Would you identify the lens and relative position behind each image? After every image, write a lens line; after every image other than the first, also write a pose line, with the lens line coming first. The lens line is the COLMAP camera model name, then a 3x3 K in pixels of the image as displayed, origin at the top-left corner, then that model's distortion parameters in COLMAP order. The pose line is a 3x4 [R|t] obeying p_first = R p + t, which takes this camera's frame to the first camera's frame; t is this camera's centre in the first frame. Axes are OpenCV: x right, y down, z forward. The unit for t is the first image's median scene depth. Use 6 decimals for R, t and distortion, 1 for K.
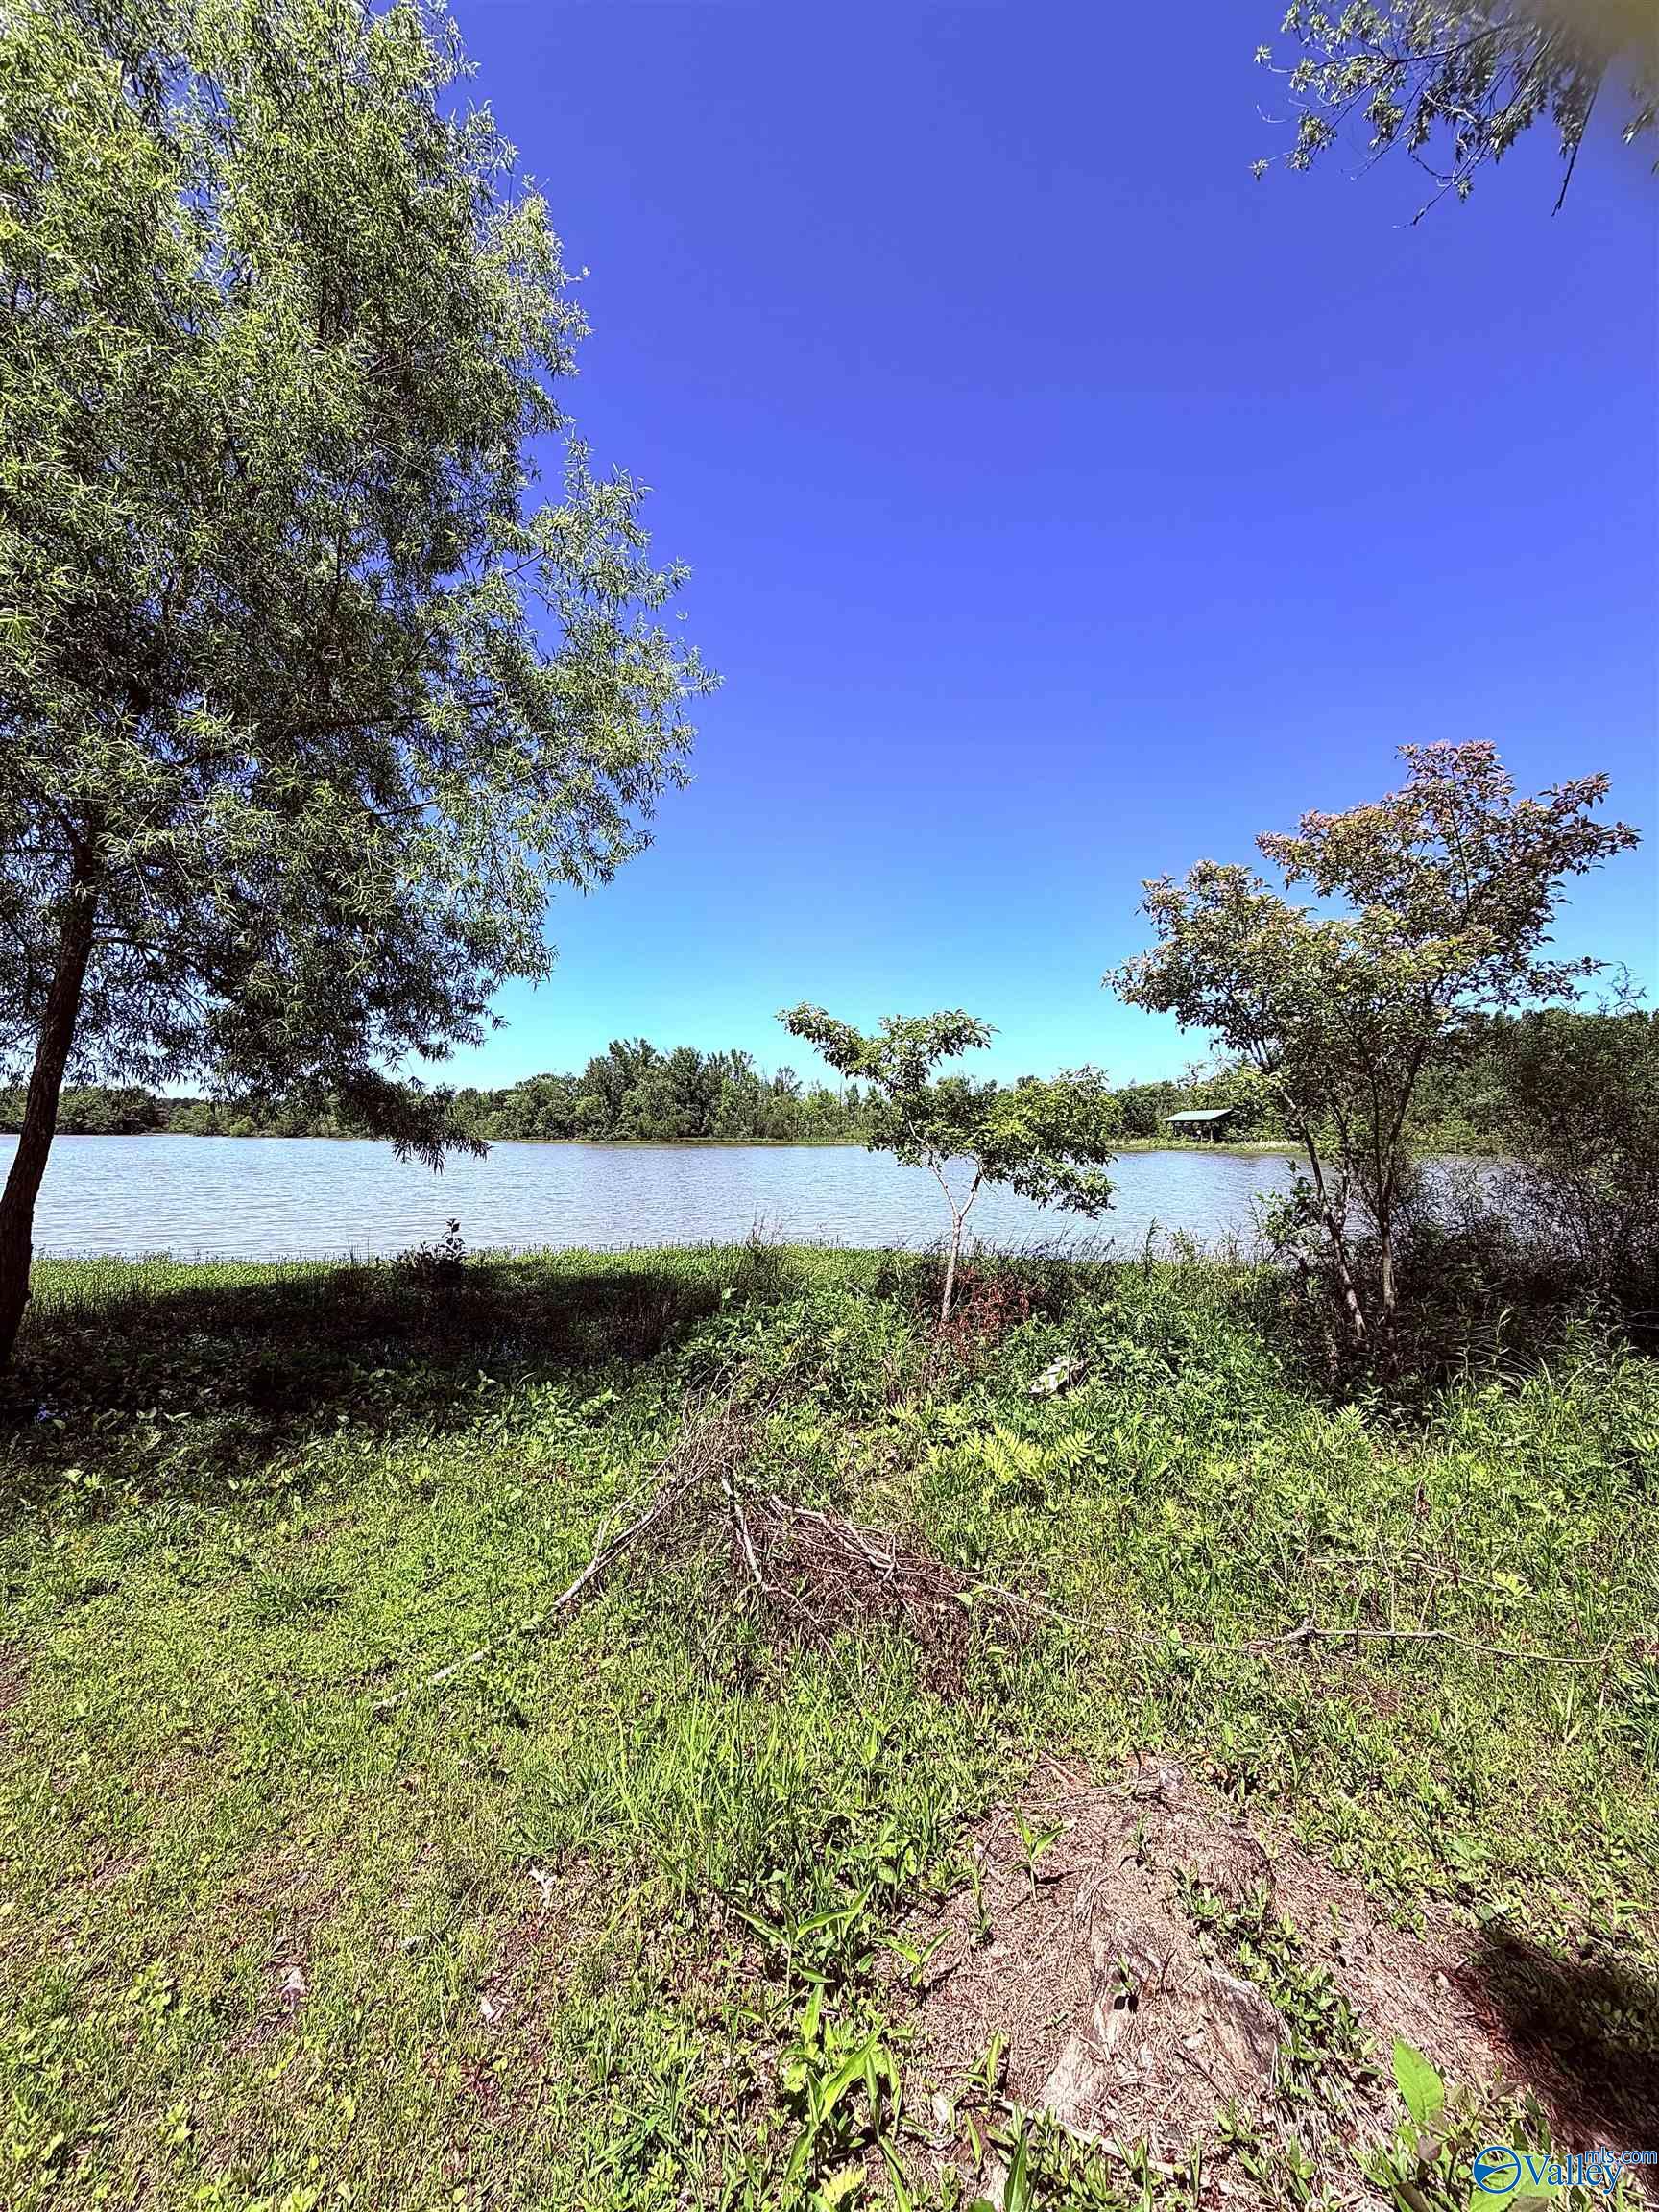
lens RADIAL K [[891.0, 0, 834.1], [0, 891.0, 1117.8], [0, 0, 1]] dist [0.001530, 0.000491]
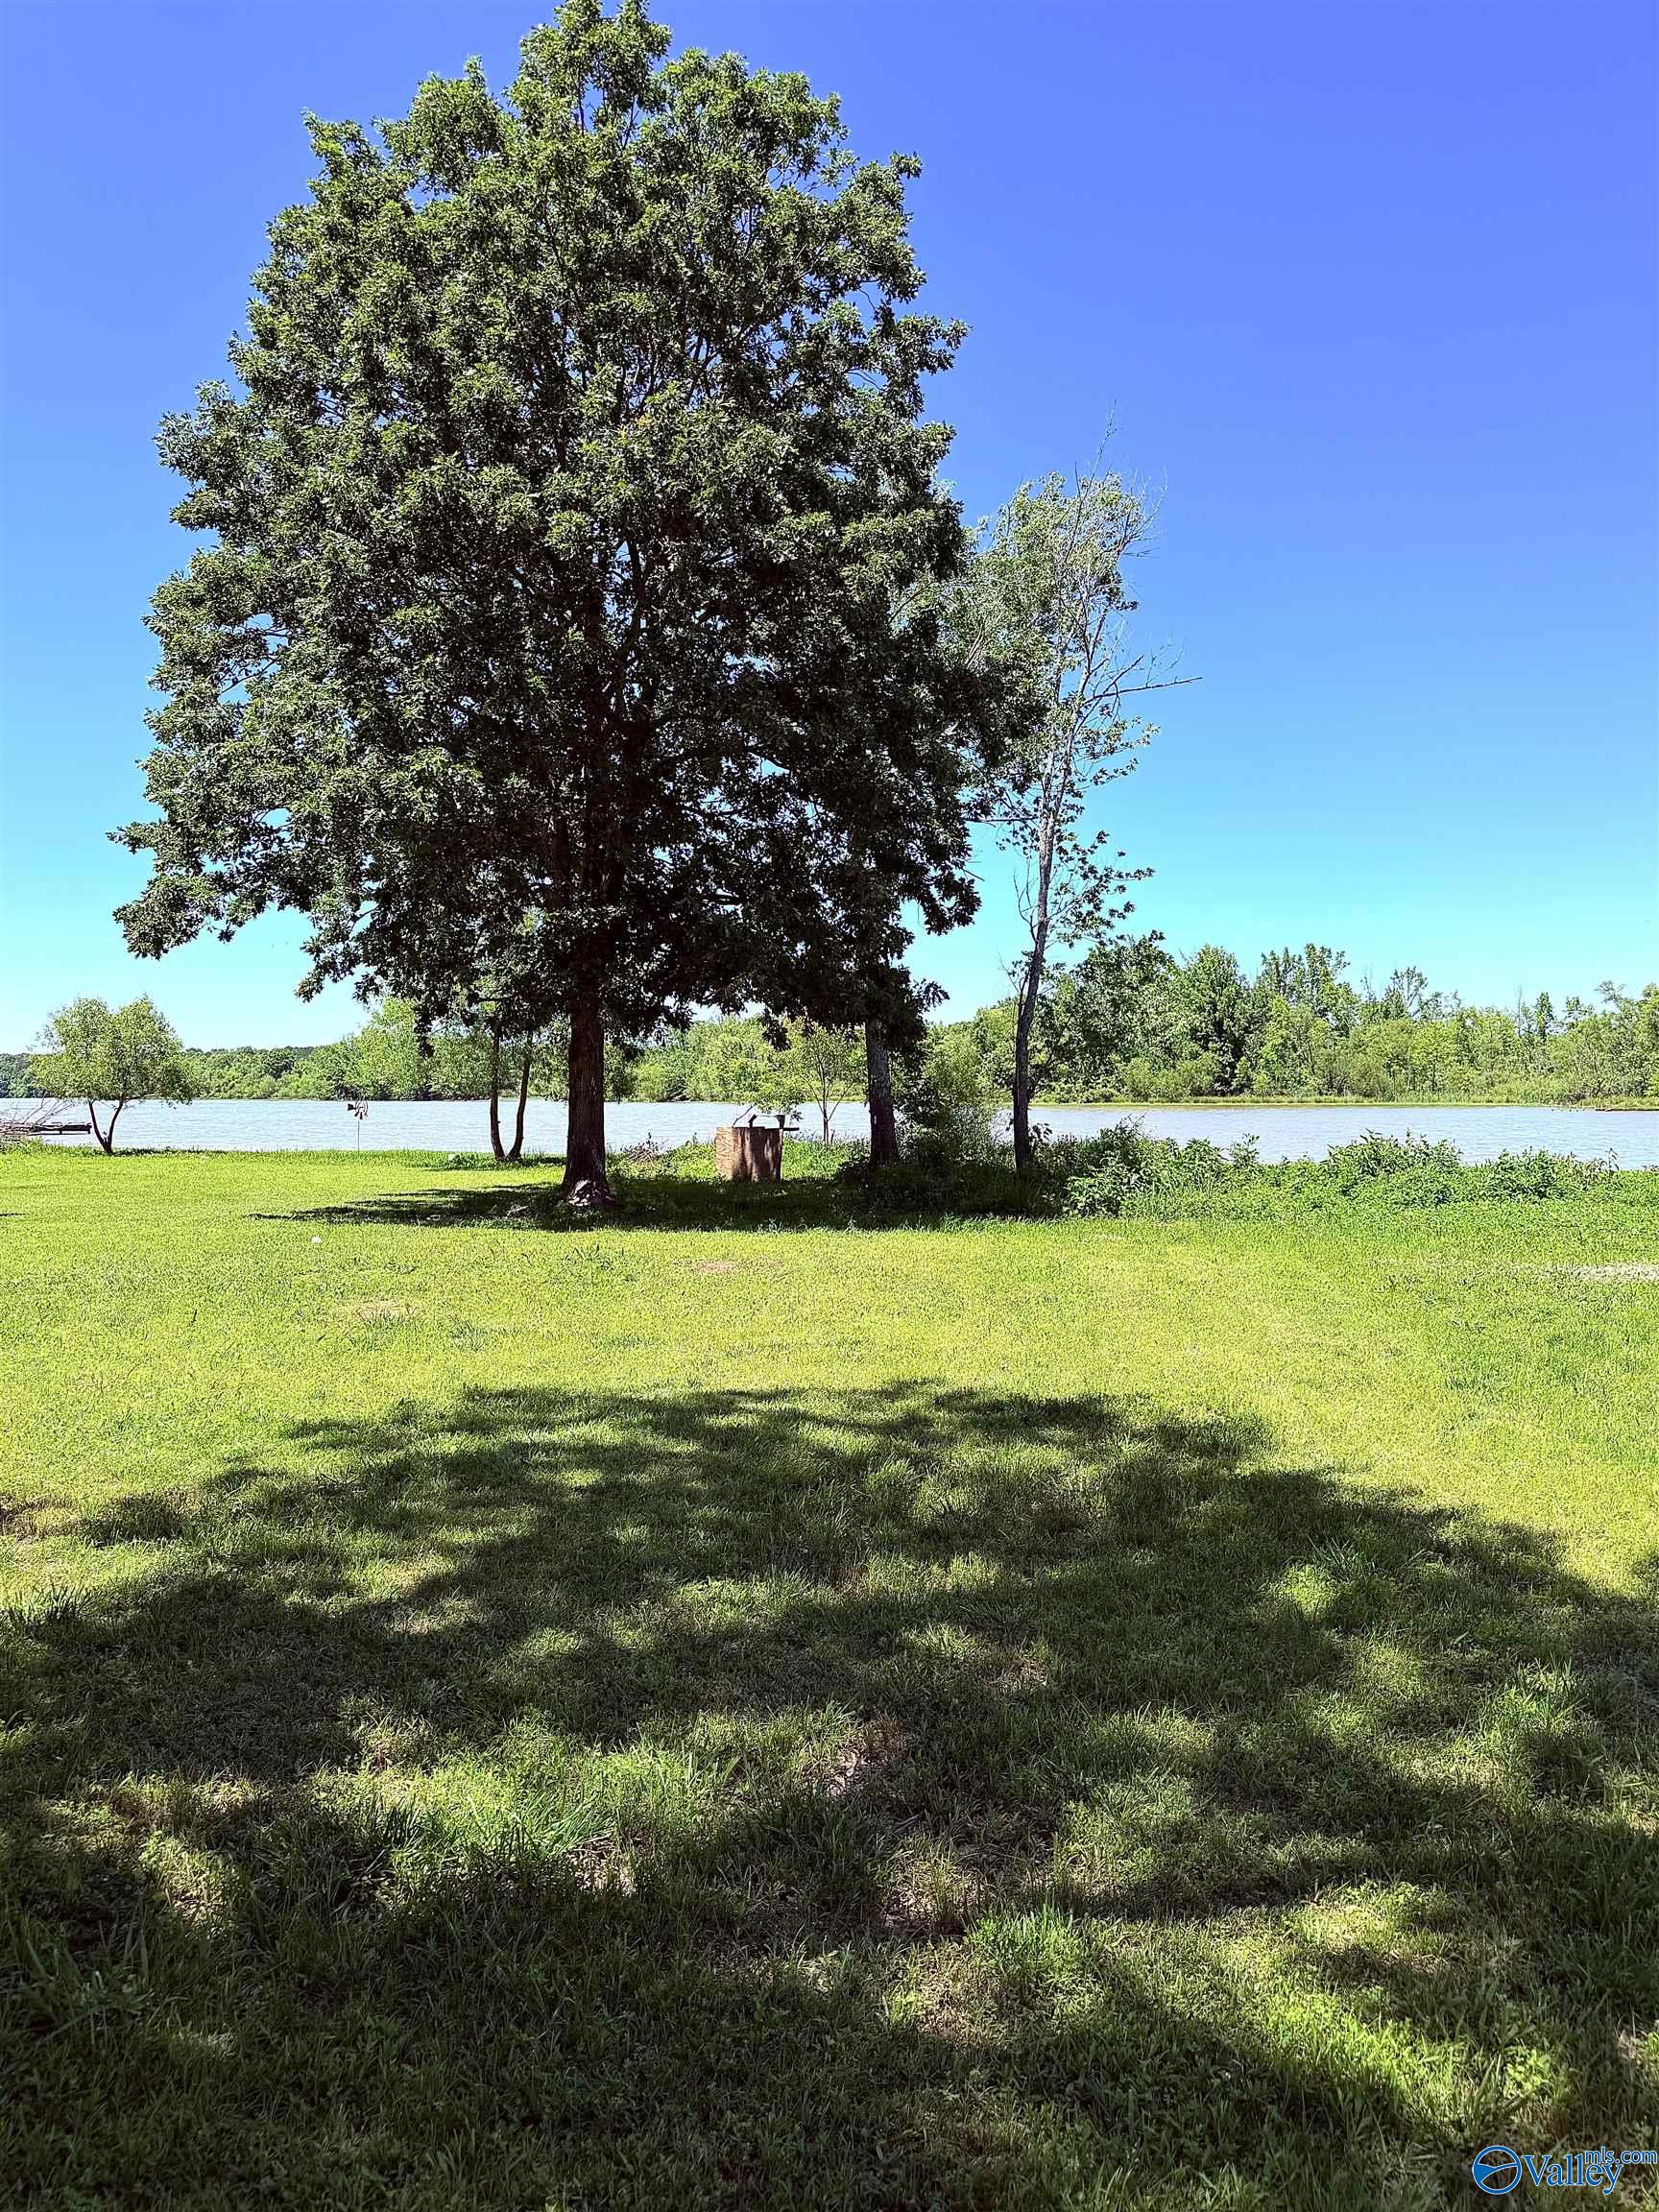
lens RADIAL K [[1635.1, 0, 815.4], [0, 1635.1, 1105.2], [0, 0, 1]] dist [-0.004724, -0.020603]
pose [[0.895403, -0.007704, -0.445191, 0.097970], [0.019599, 0.999563, 0.022123, -0.002281], [0.444826, -0.028534, 0.895162, -0.137614]]
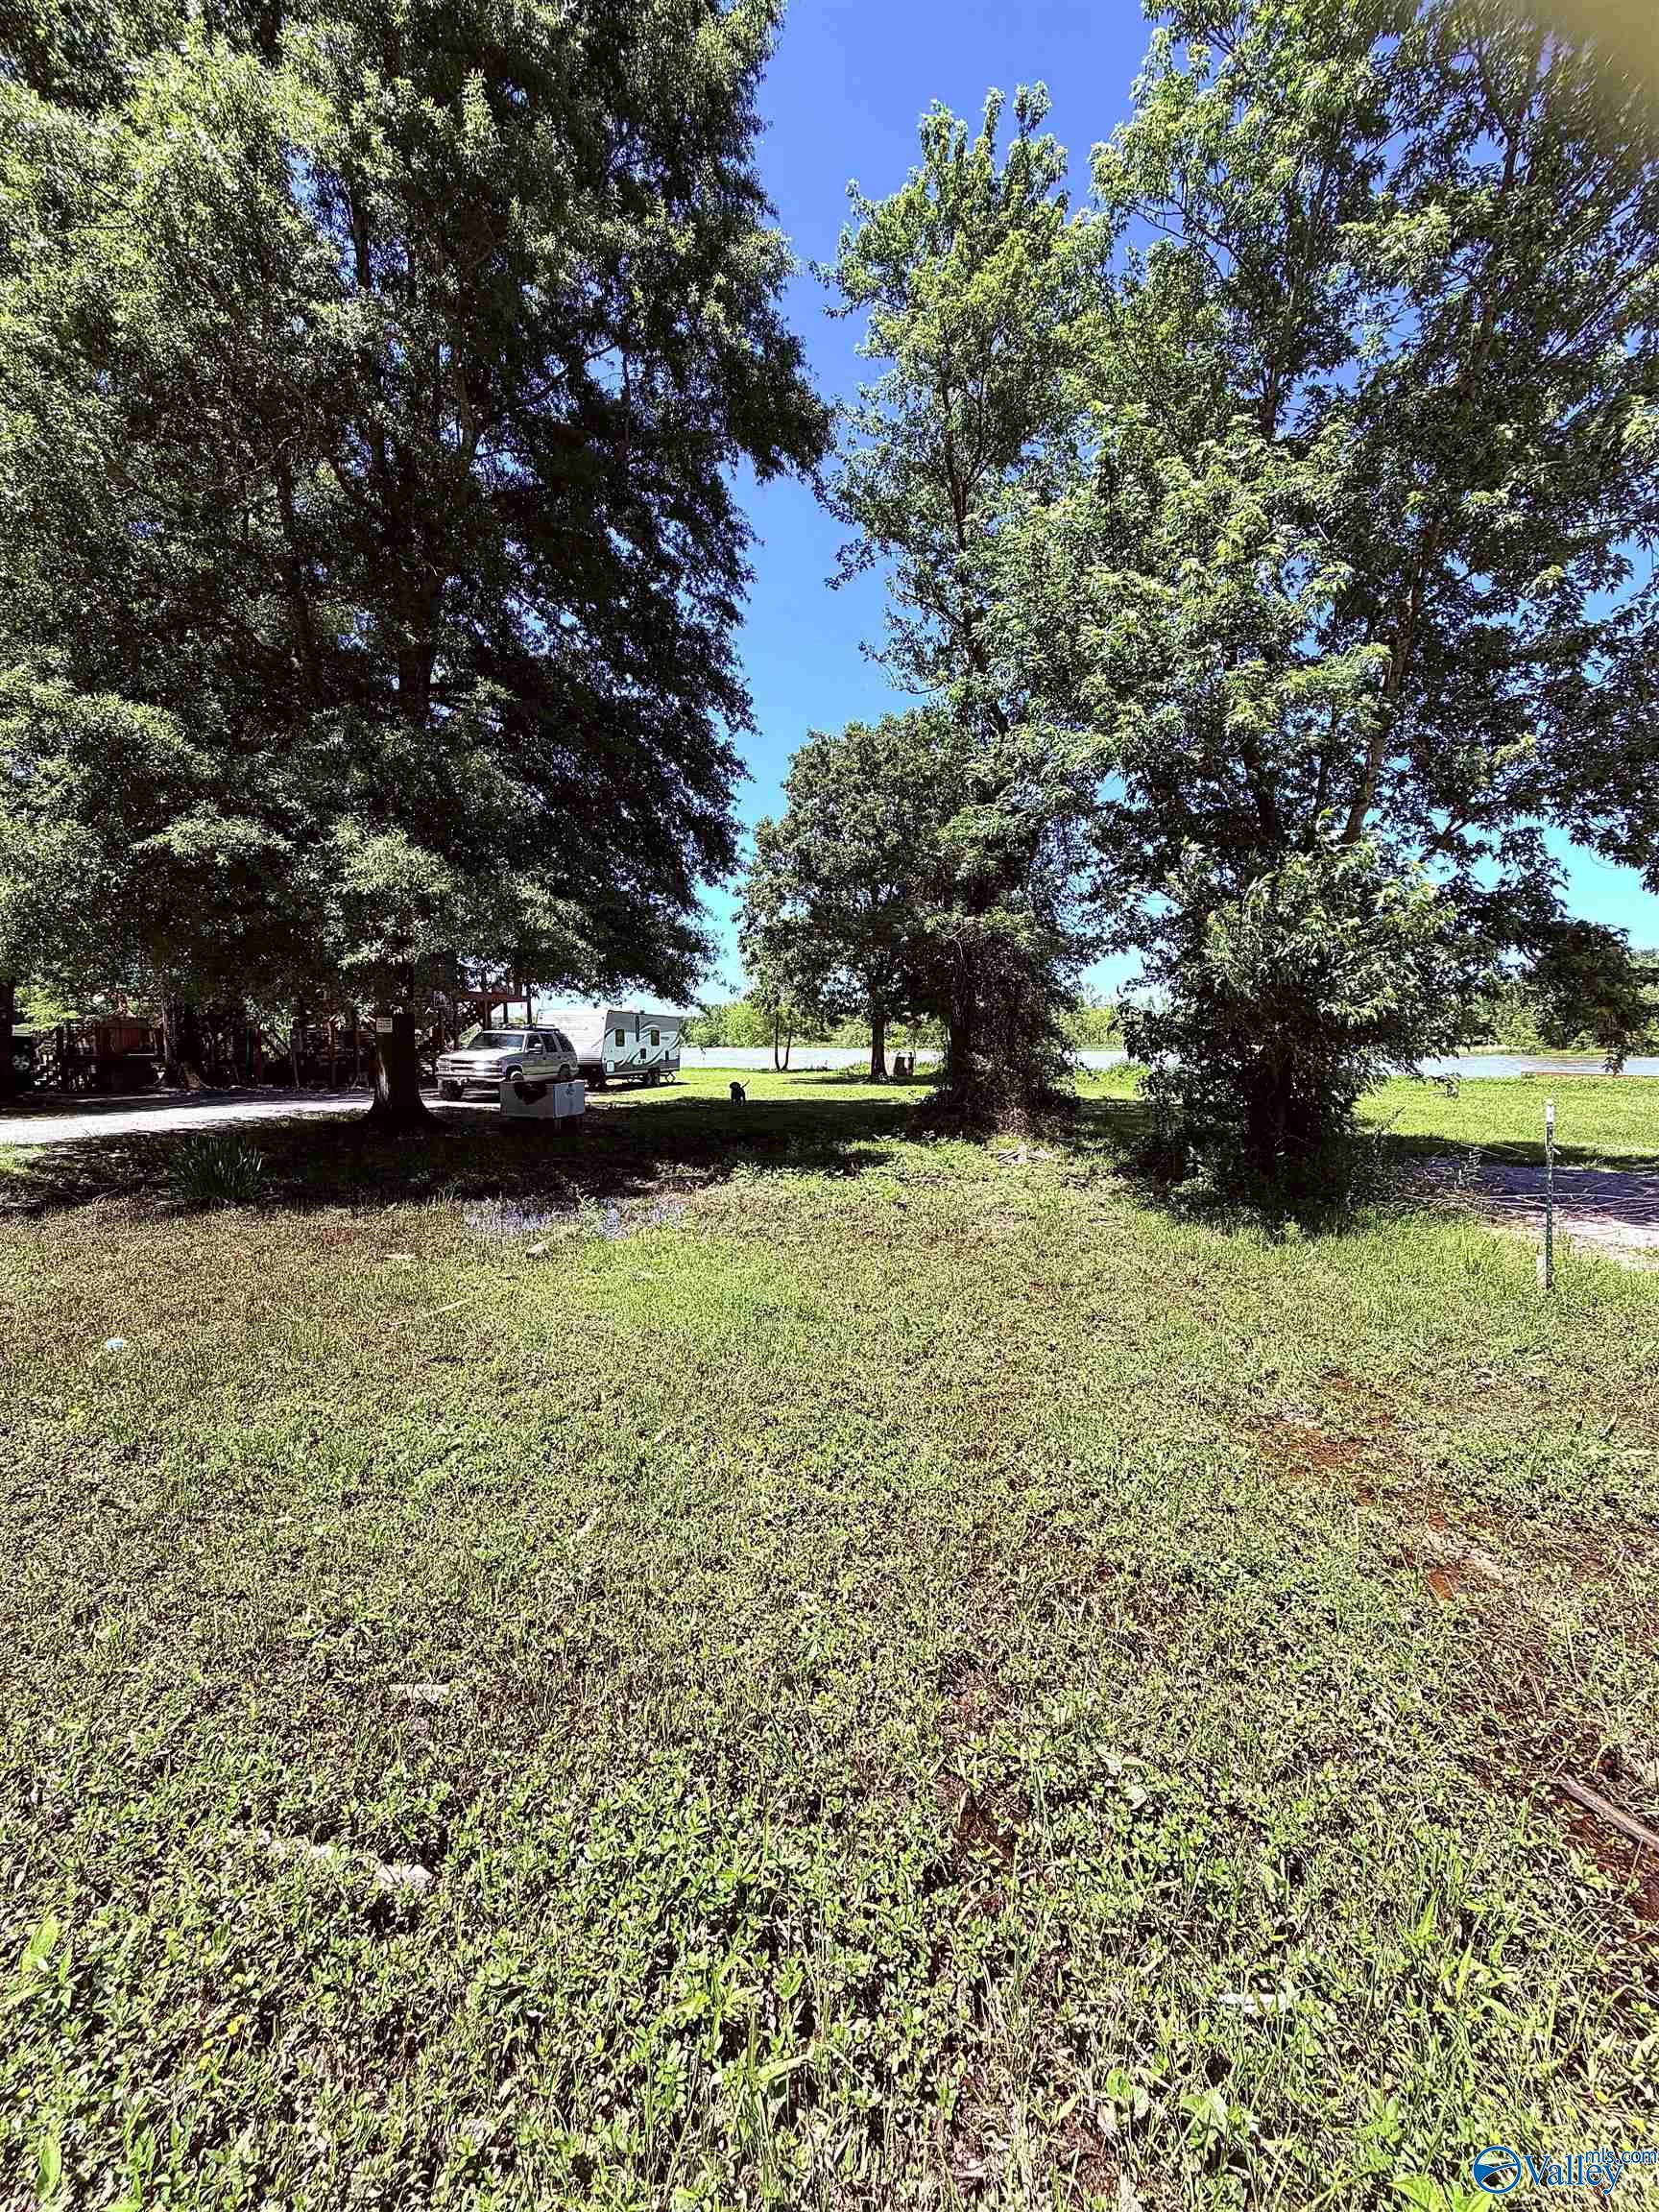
lens RADIAL K [[891.0, 0, 846.7], [0, 891.0, 1106.2], [0, 0, 1]] dist [0.001530, 0.000491]
pose [[0.931463, 0.017850, -0.363398, 0.096751], [0.014681, 0.996139, 0.086559, -0.004753], [0.363540, -0.085961, 0.927604, -0.234123]]
